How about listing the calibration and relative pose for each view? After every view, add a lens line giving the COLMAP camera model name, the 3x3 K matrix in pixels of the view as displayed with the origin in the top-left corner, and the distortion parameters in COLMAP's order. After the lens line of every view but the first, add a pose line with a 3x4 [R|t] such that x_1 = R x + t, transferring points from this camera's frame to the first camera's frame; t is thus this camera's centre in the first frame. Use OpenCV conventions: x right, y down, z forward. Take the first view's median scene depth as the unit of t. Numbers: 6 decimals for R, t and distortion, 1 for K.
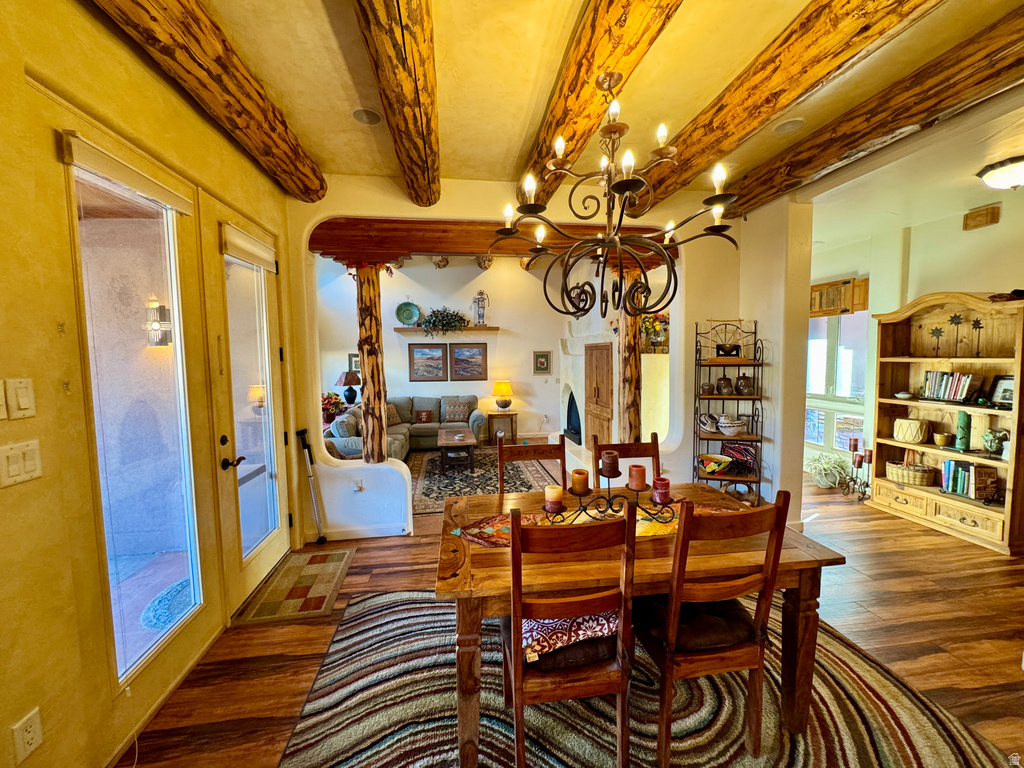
lens RADIAL K [[407.7, 0, 515.1], [0, 407.7, 384.4], [0, 0, 1]] dist [-0.002730, 0.000111]
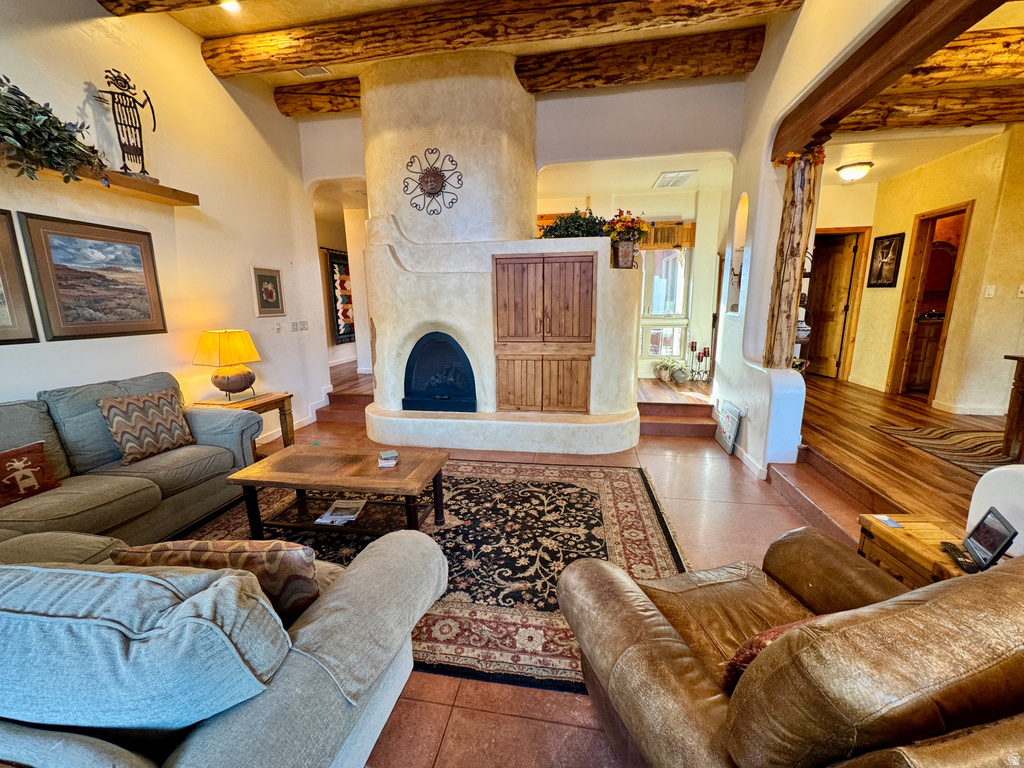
lens RADIAL K [[407.7, 0, 512.9], [0, 407.7, 384.1], [0, 0, 1]] dist [-0.002730, 0.000111]
pose [[0.319944, -0.176419, 0.930866, -0.495654], [0.077309, 0.984096, 0.159935, 0.002902], [-0.944277, 0.020794, 0.328494, 0.823079]]
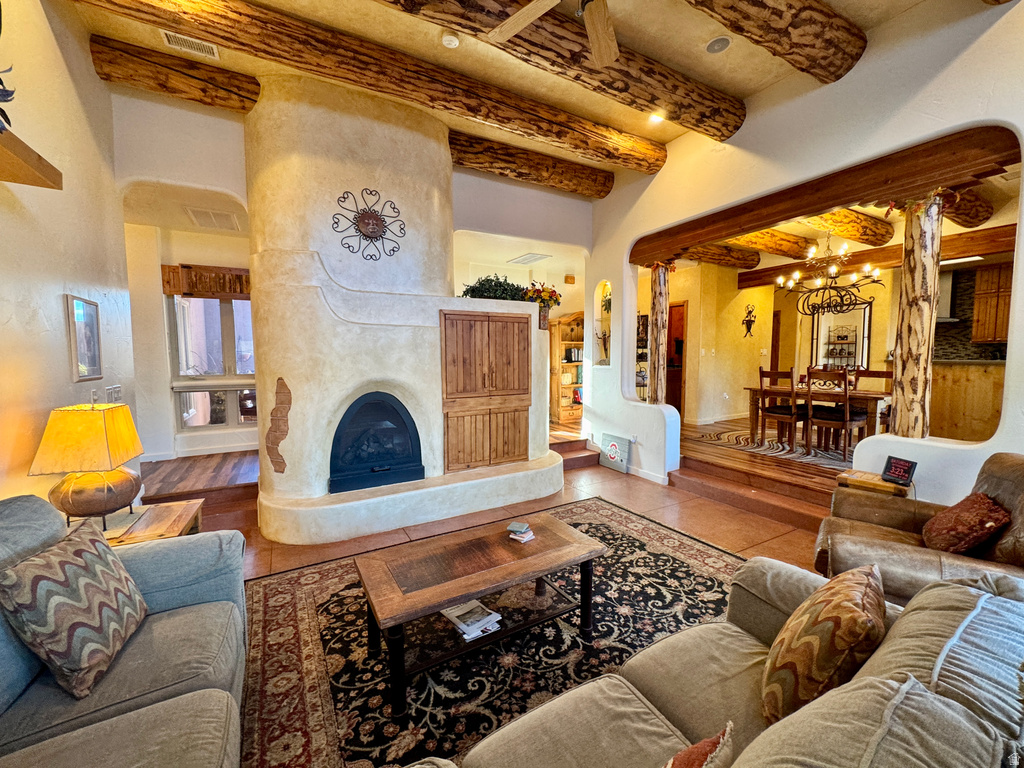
lens RADIAL K [[407.7, 0, 512.1], [0, 407.7, 384.4], [0, 0, 1]] dist [-0.002730, 0.000111]
pose [[-0.349886, -0.052909, 0.935297, -0.498232], [0.079508, 0.993124, 0.085924, -0.031970], [-0.933412, 0.104427, -0.343274, 1.217452]]
